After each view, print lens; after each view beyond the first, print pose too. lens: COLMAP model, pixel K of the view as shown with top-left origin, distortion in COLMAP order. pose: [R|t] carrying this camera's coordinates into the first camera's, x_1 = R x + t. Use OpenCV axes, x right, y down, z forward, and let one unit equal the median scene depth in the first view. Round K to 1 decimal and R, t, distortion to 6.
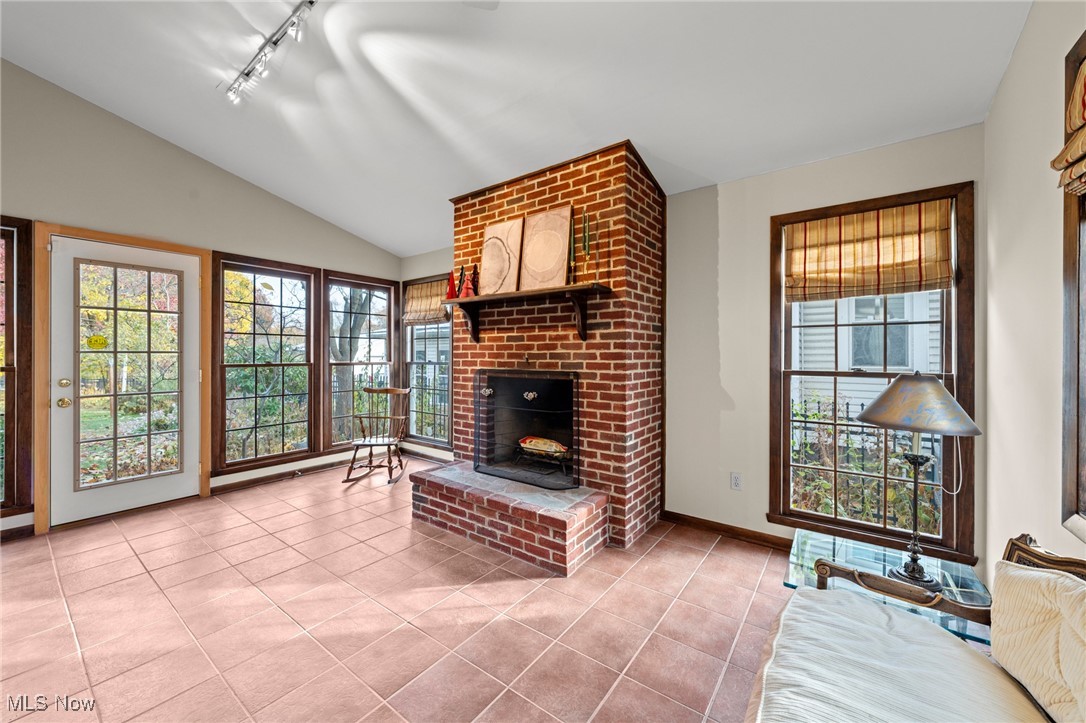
lens RADIAL K [[410.3, 0, 541.1], [0, 410.3, 354.6], [0, 0, 1]] dist [-0.000145, 0.000016]
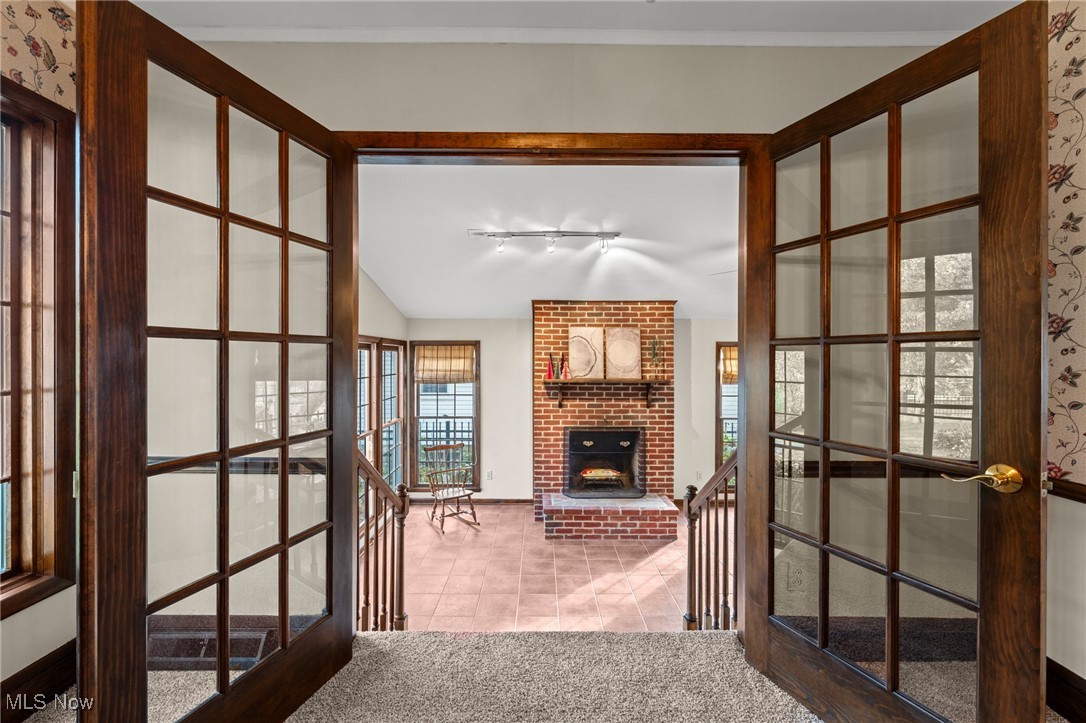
lens RADIAL K [[440.8, 0, 542.8], [0, 440.8, 359.1], [0, 0, 1]] dist [-0.000589, 0.000081]
pose [[0.798524, -0.002772, 0.601957, -1.273268], [-0.000396, 0.999987, 0.005131, -0.233520], [-0.601963, -0.004335, 0.798512, -0.193681]]
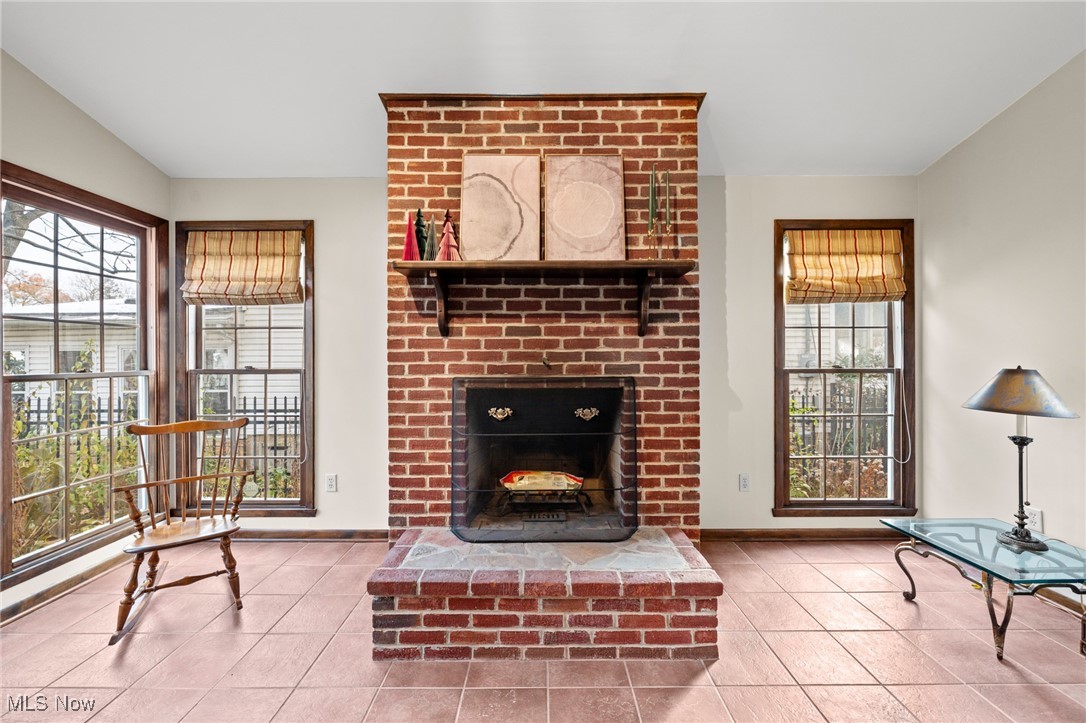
lens RADIAL K [[423.7, 0, 543.0], [0, 423.7, 356.4], [0, 0, 1]] dist [0.000073, 0.000233]
pose [[0.800266, -0.004146, 0.599631, -0.486845], [0.004725, 0.999989, 0.000608, 0.002721], [-0.599627, 0.002347, 0.800276, 0.446616]]
